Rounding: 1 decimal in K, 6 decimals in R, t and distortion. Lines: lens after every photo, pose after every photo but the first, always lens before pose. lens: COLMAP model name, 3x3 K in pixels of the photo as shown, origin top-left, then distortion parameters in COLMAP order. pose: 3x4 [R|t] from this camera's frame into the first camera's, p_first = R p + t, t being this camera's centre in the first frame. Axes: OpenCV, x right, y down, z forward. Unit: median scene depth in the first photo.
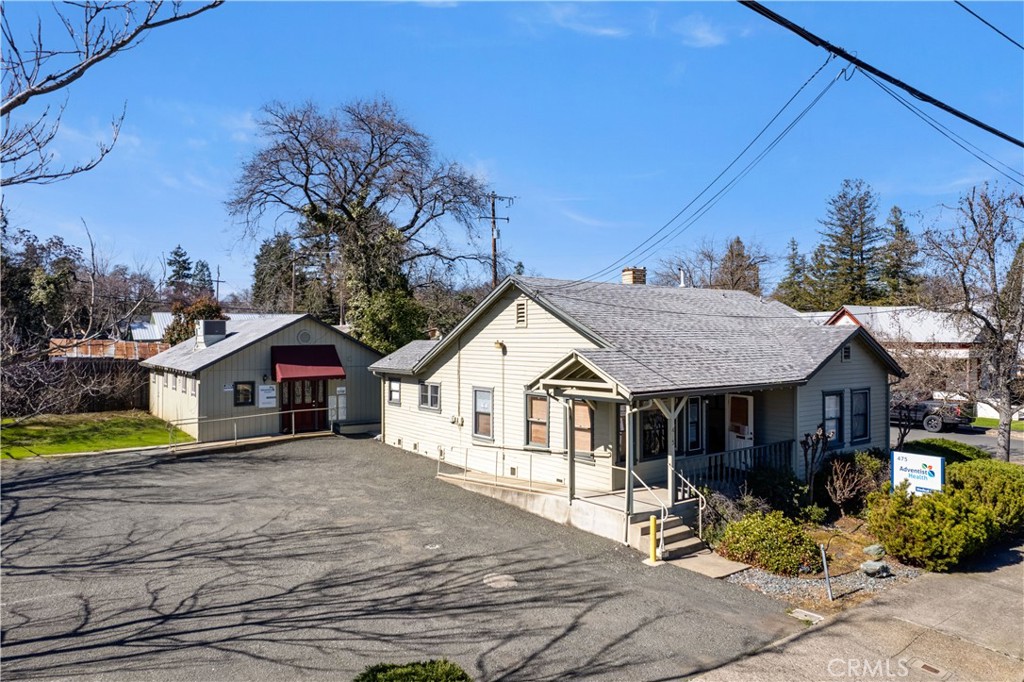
lens RADIAL K [[684.5, 0, 539.1], [0, 684.5, 331.8], [0, 0, 1]] dist [-0.058795, 0.032081]
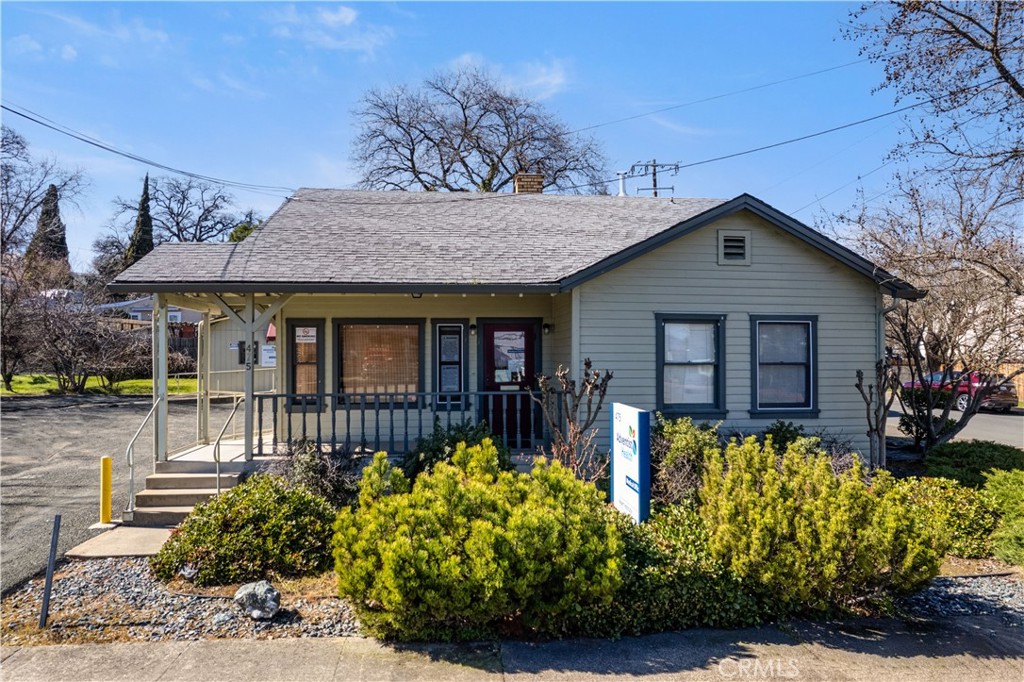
lens RADIAL K [[650.6, 0, 509.9], [0, 650.6, 350.6], [0, 0, 1]] dist [-0.070316, 0.058048]
pose [[0.848610, -0.002793, -0.529011, 0.615951], [0.004958, 0.999984, 0.002673, 0.119986], [0.528995, -0.004891, 0.848611, 0.487816]]
